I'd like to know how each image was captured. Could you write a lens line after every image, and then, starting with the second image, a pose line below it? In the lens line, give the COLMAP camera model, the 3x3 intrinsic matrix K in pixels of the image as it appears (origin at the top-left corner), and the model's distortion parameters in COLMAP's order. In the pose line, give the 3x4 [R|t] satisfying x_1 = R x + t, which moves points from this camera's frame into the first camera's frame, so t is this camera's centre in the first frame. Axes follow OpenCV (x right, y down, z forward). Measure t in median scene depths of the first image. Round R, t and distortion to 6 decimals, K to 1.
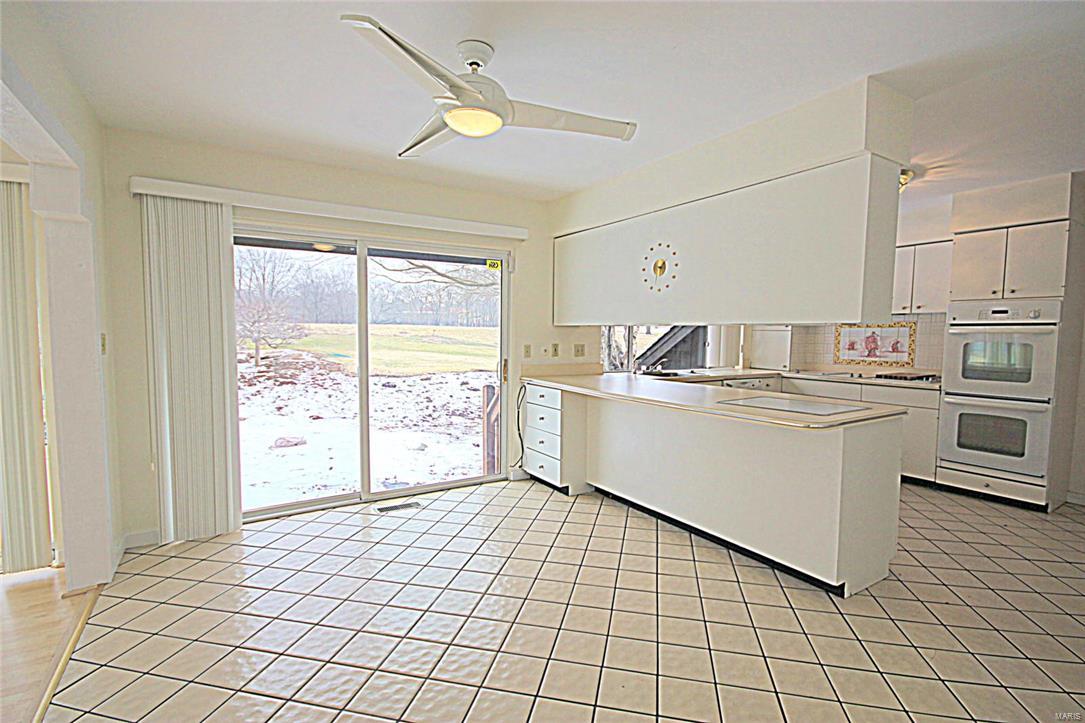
lens RADIAL K [[491.5, 0, 539.9], [0, 491.5, 389.0], [0, 0, 1]] dist [-0.001901, -0.023460]
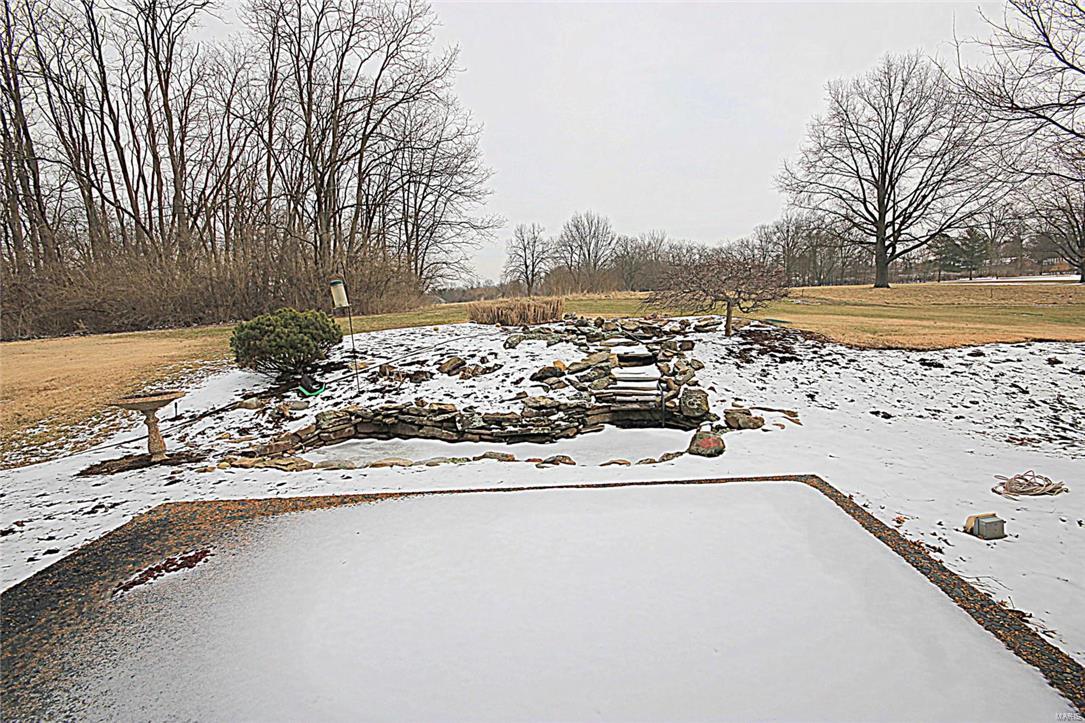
lens RADIAL K [[504.0, 0, 548.6], [0, 504.0, 370.8], [0, 0, 1]] dist [-0.003207, -0.000332]
pose [[0.839095, 0.028706, -0.543228, -1.100101], [-0.013621, 0.999402, 0.031771, -0.037029], [0.543815, -0.019260, 0.838984, 0.458521]]
